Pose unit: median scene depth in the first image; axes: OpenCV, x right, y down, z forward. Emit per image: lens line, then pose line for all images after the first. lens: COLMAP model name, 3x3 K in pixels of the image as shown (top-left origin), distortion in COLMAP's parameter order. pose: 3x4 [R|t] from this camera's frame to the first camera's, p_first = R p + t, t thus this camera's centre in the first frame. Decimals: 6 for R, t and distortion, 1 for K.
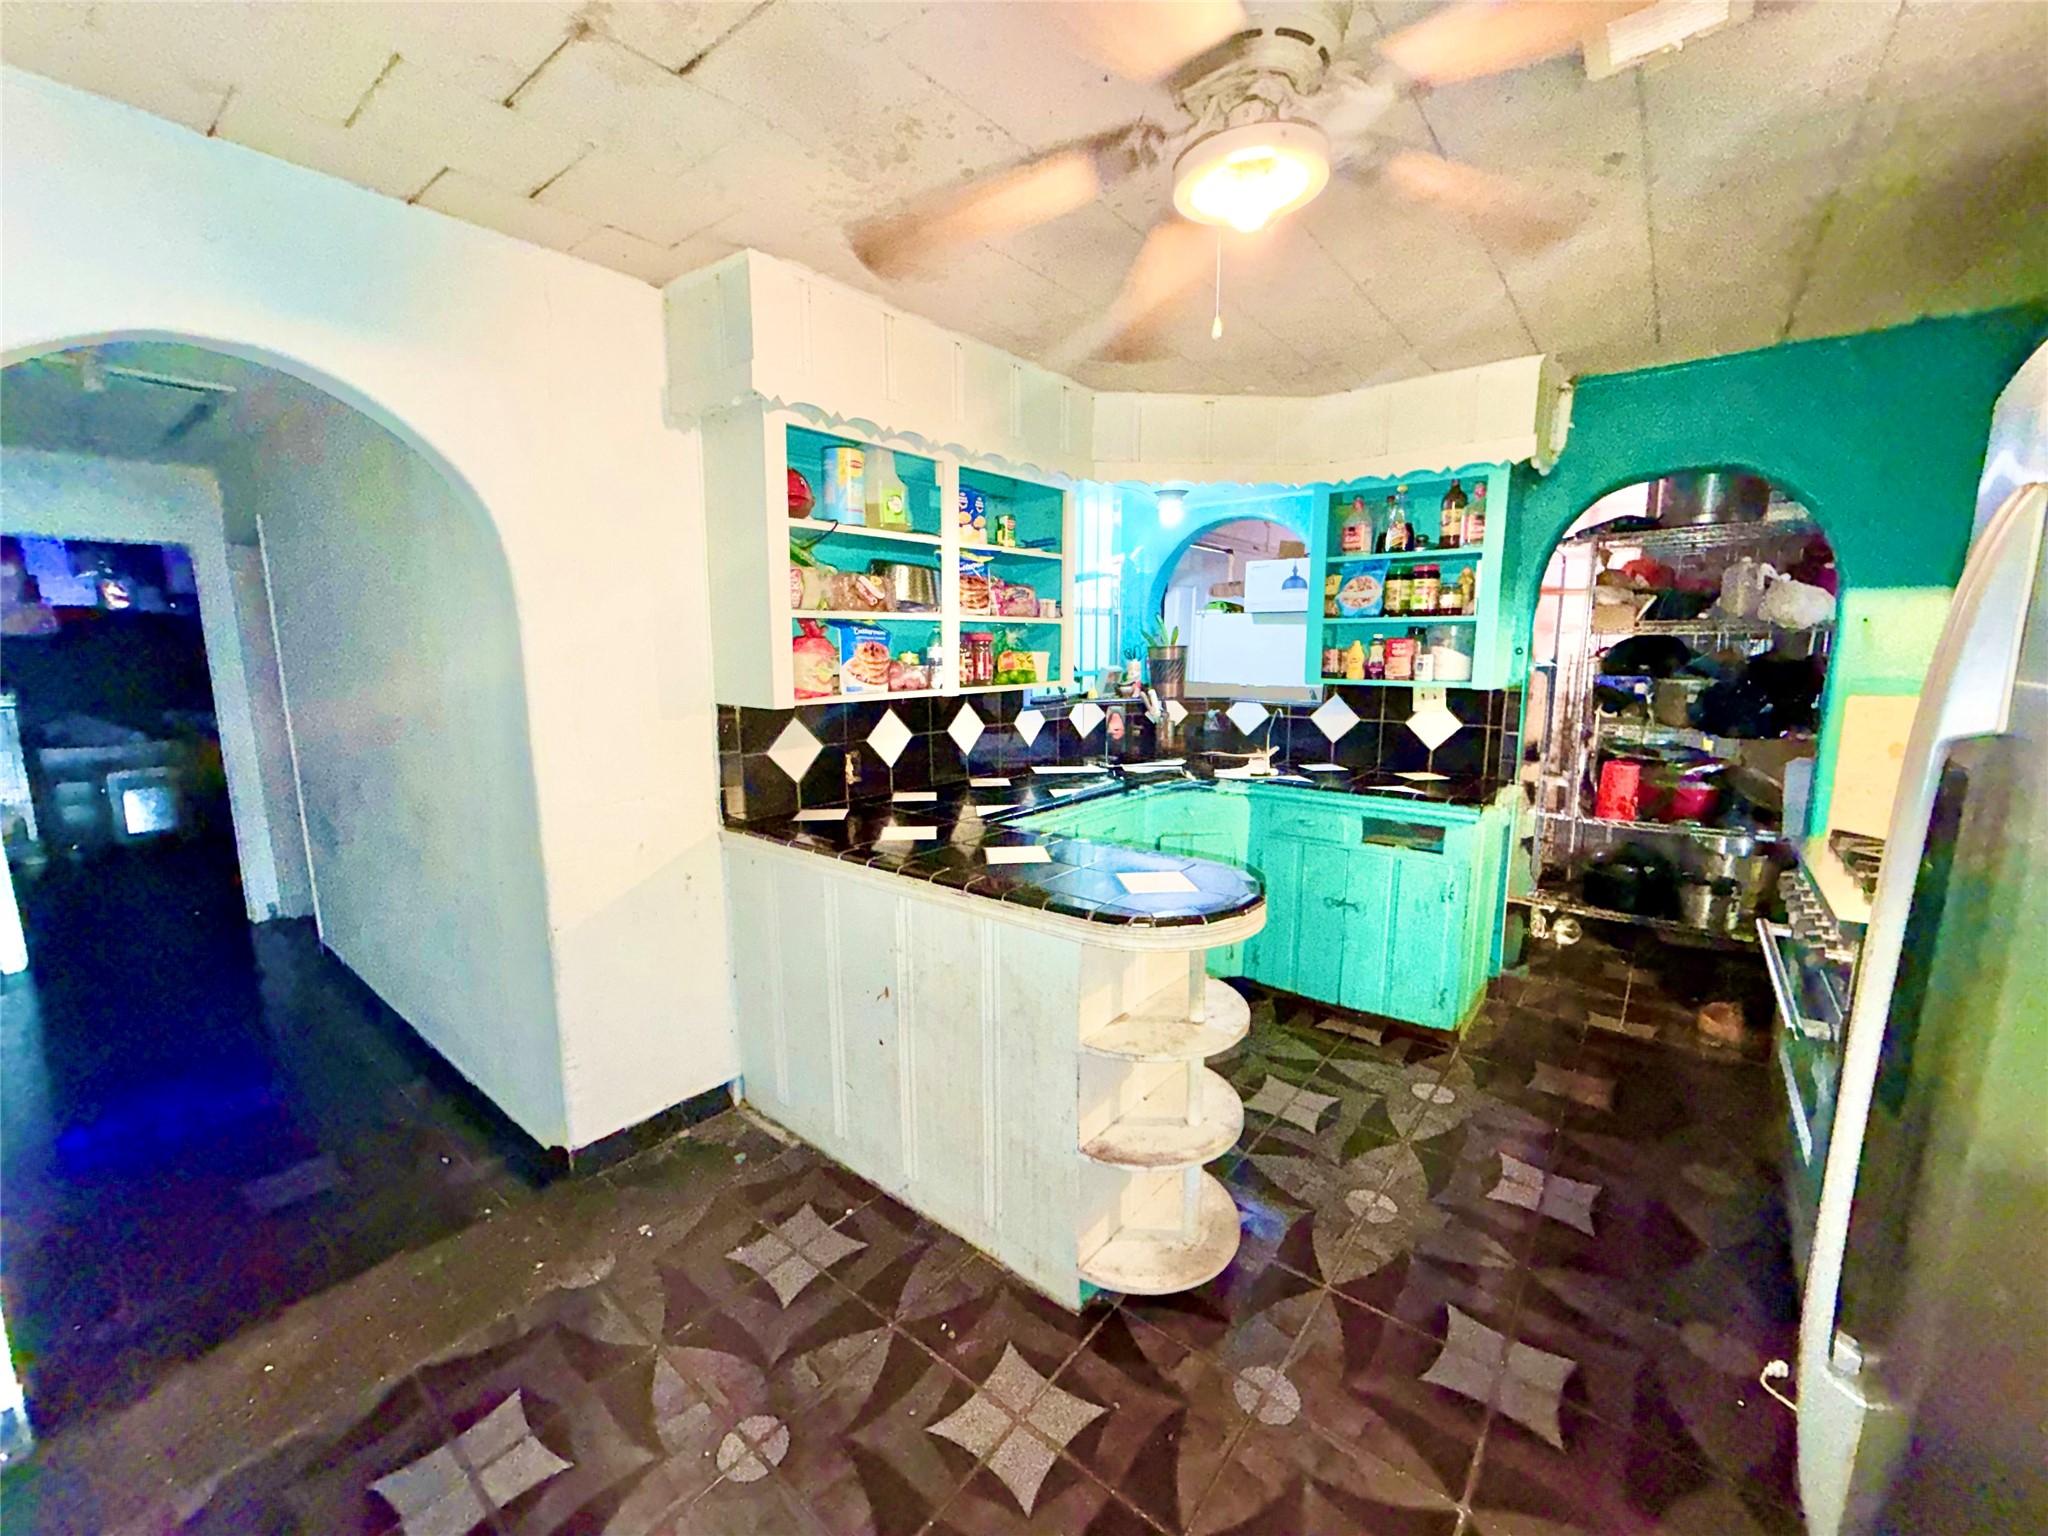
lens RADIAL K [[810.7, 0, 1024.0], [0, 810.7, 768.0], [0, 0, 1]] dist [-0.000933, 0.000016]
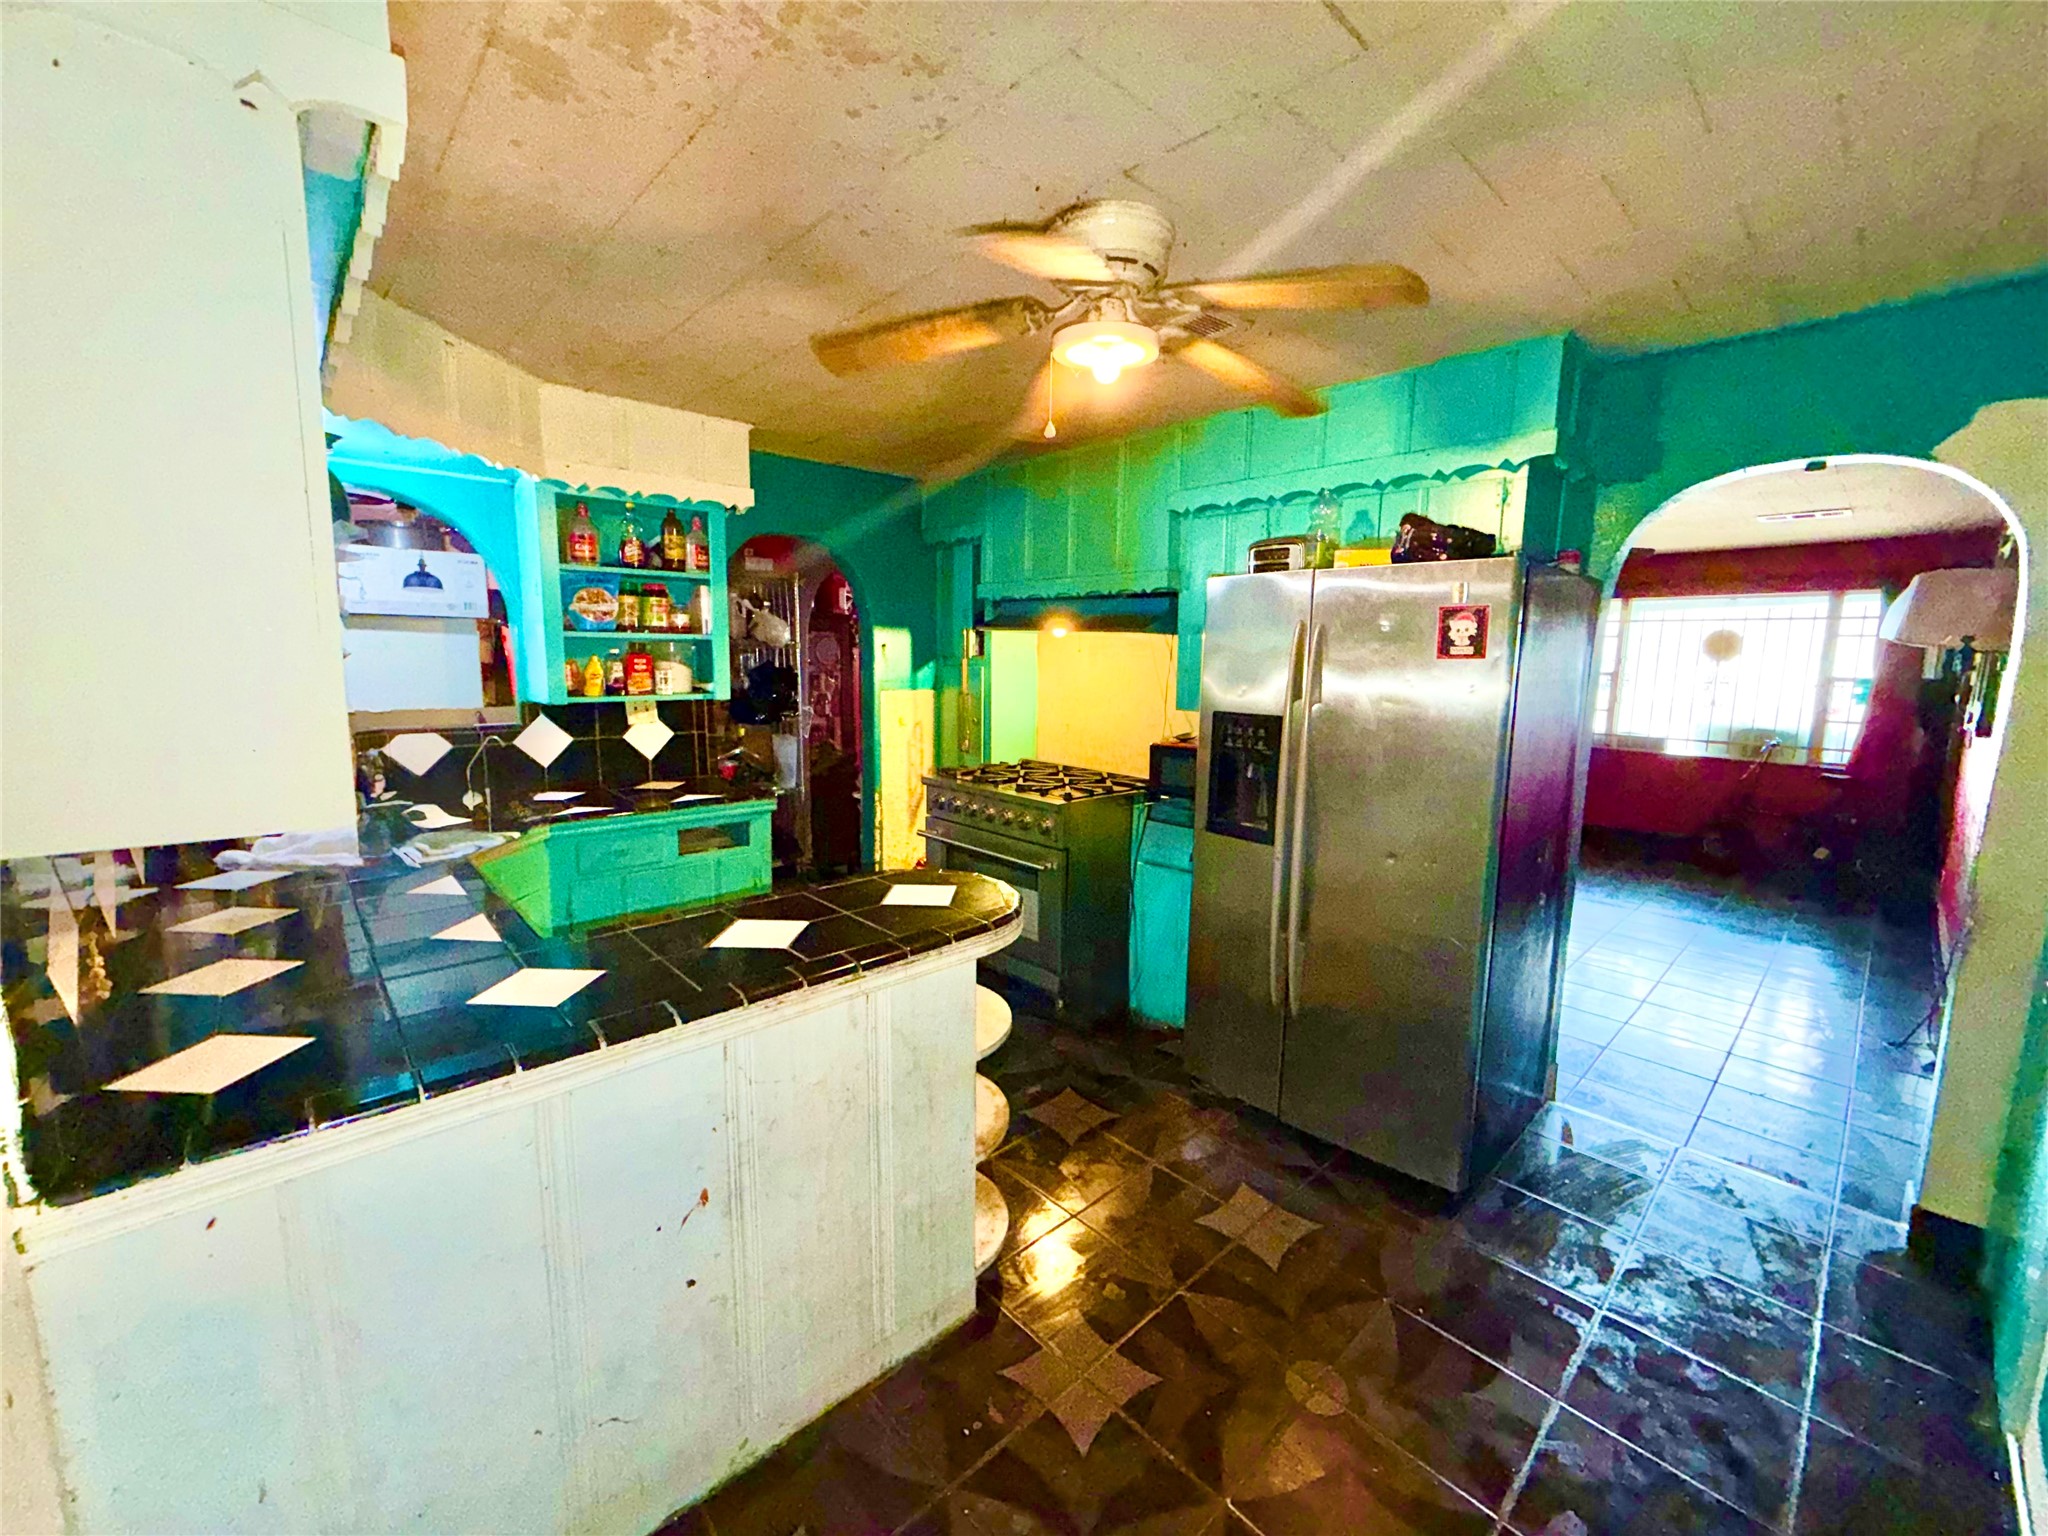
lens RADIAL K [[810.7, 0, 1024.0], [0, 810.7, 768.0], [0, 0, 1]] dist [-0.000933, 0.000016]
pose [[0.135828, -0.137450, 0.981152, -0.479762], [0.135924, 0.983550, 0.118969, -0.074319], [-0.981364, 0.117203, 0.152276, 0.388422]]
